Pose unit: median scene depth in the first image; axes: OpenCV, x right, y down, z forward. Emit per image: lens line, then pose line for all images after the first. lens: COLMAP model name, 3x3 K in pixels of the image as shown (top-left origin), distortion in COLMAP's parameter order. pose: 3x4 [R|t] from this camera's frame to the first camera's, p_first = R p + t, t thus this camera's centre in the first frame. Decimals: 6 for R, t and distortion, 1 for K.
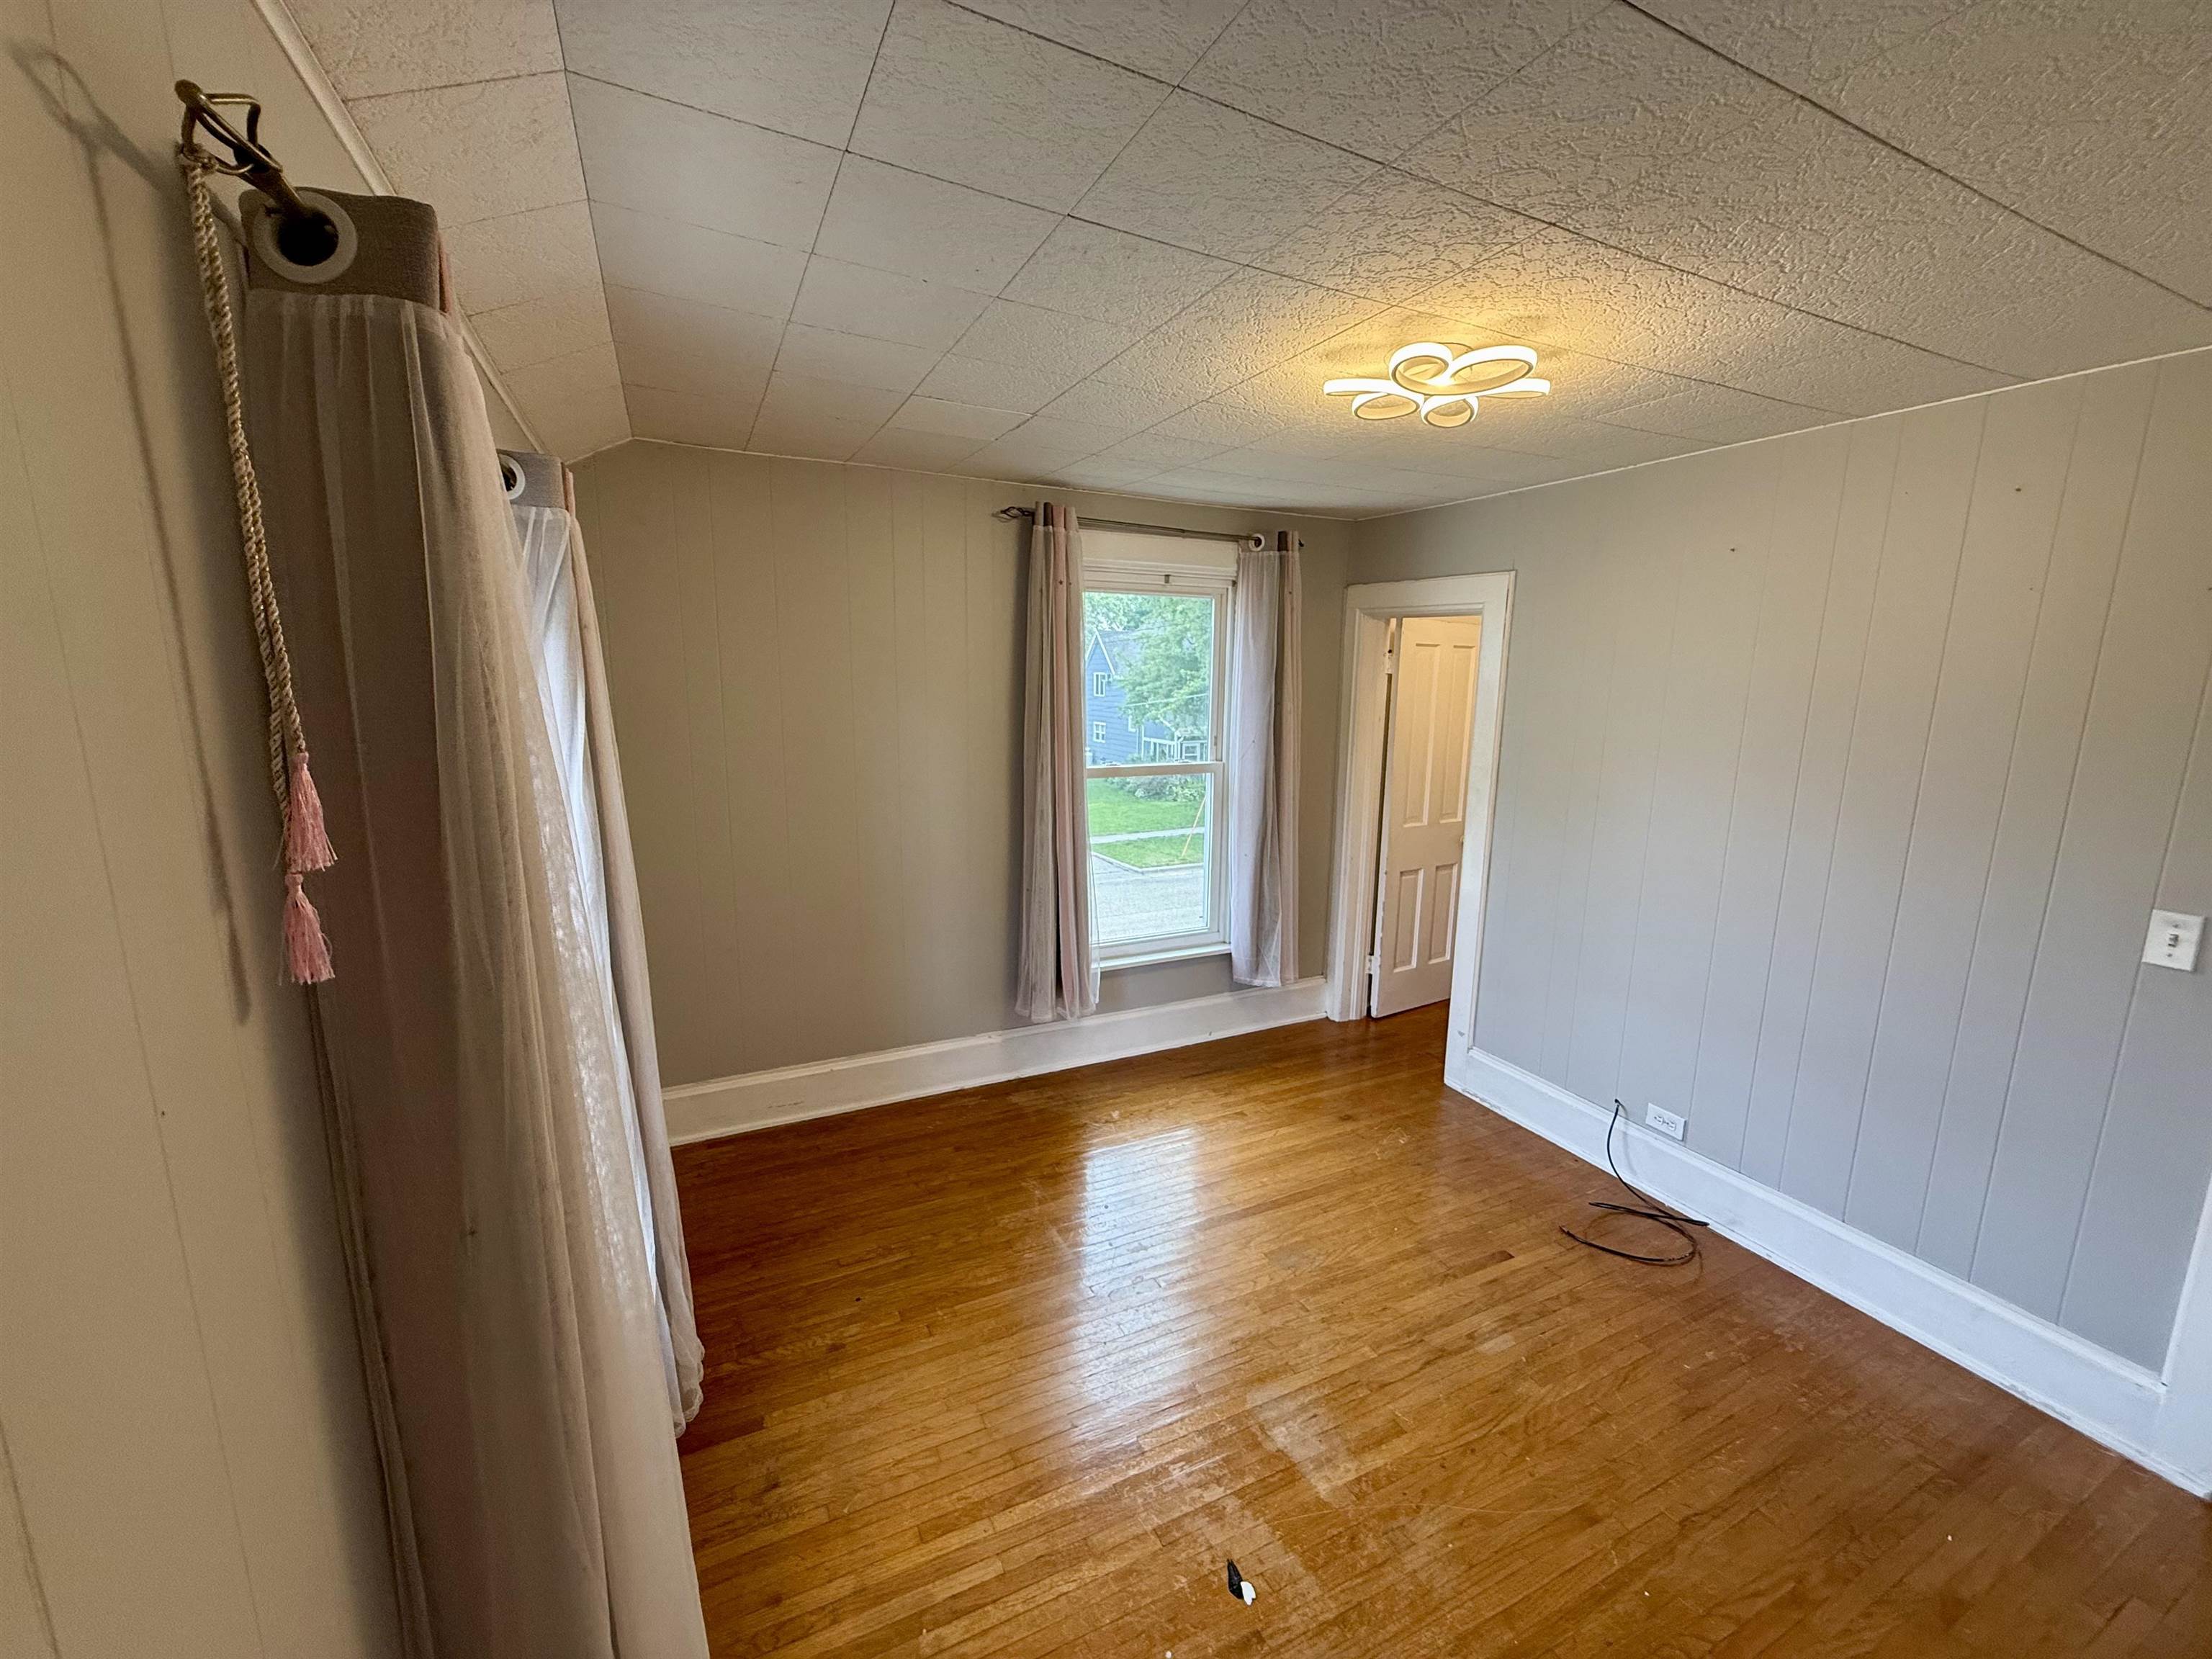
lens RADIAL K [[879.9, 0, 1101.7], [0, 879.9, 834.3], [0, 0, 1]] dist [0.000403, 0.000549]
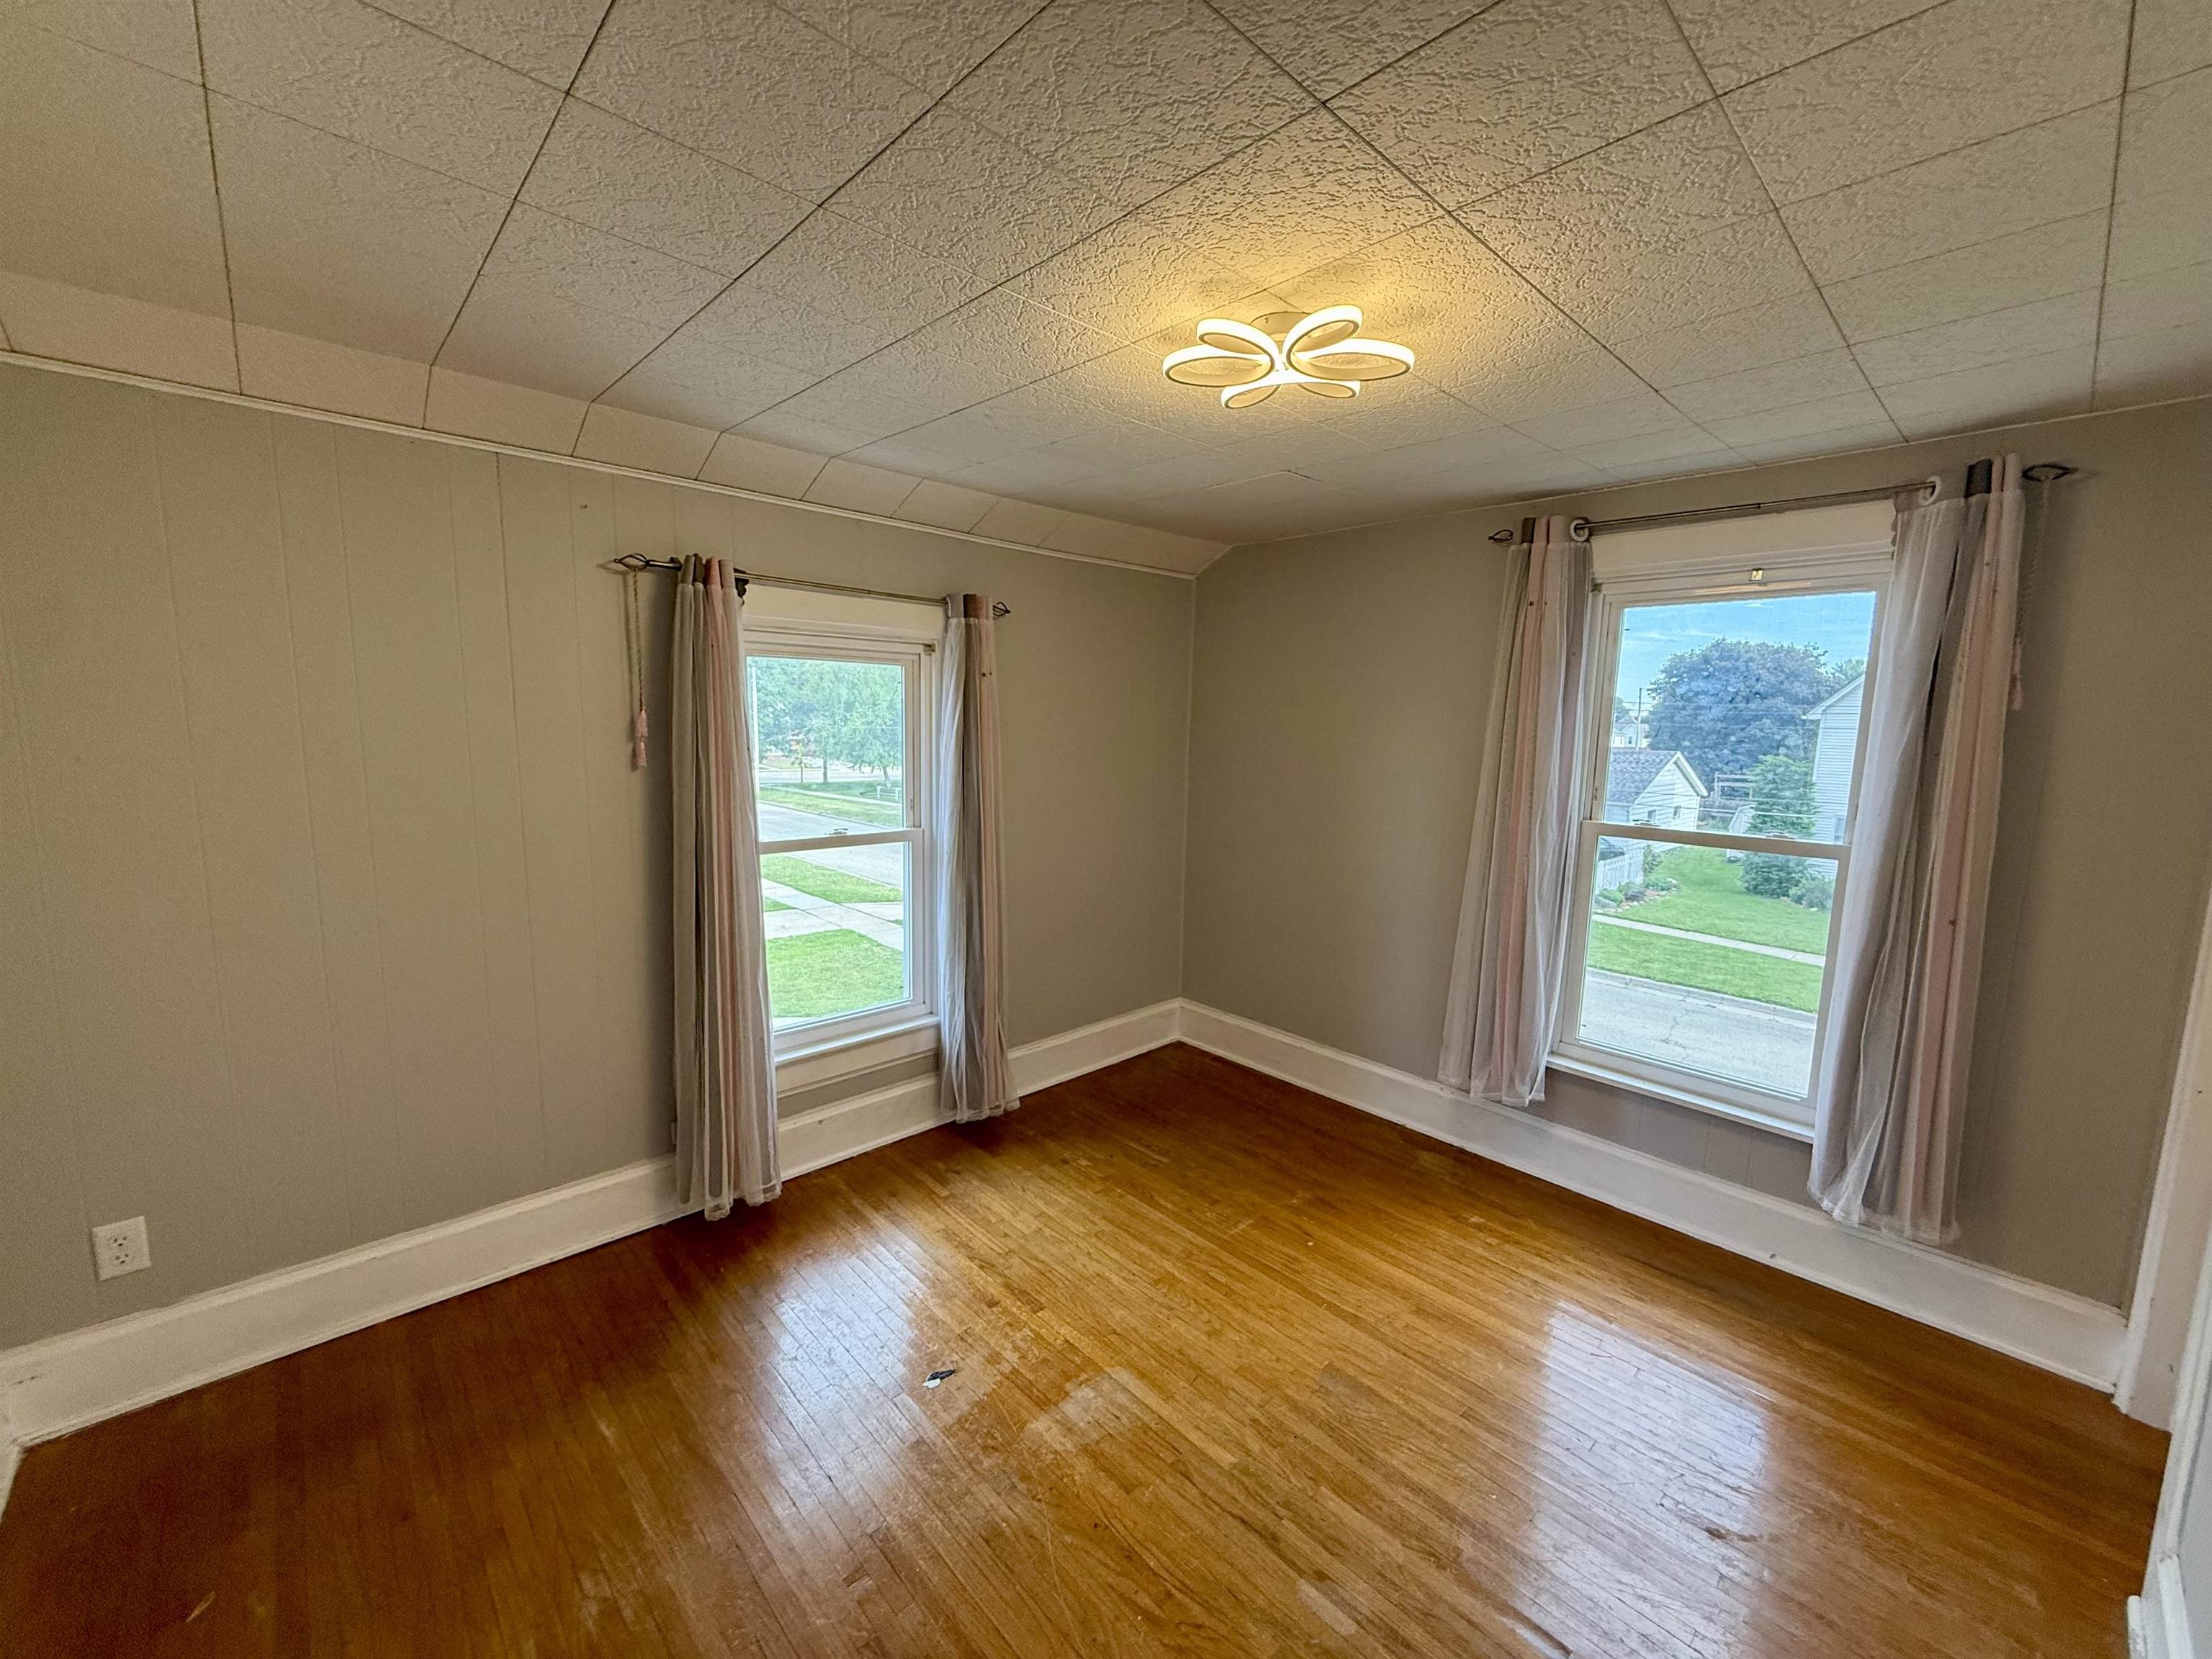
lens RADIAL K [[879.9, 0, 1101.7], [0, 879.9, 834.3], [0, 0, 1]] dist [0.000403, 0.000549]
pose [[0.296942, 0.122542, -0.947000, 0.951051], [-0.190696, 0.979365, 0.066935, -0.047157], [0.935661, 0.160713, 0.314182, 0.481869]]
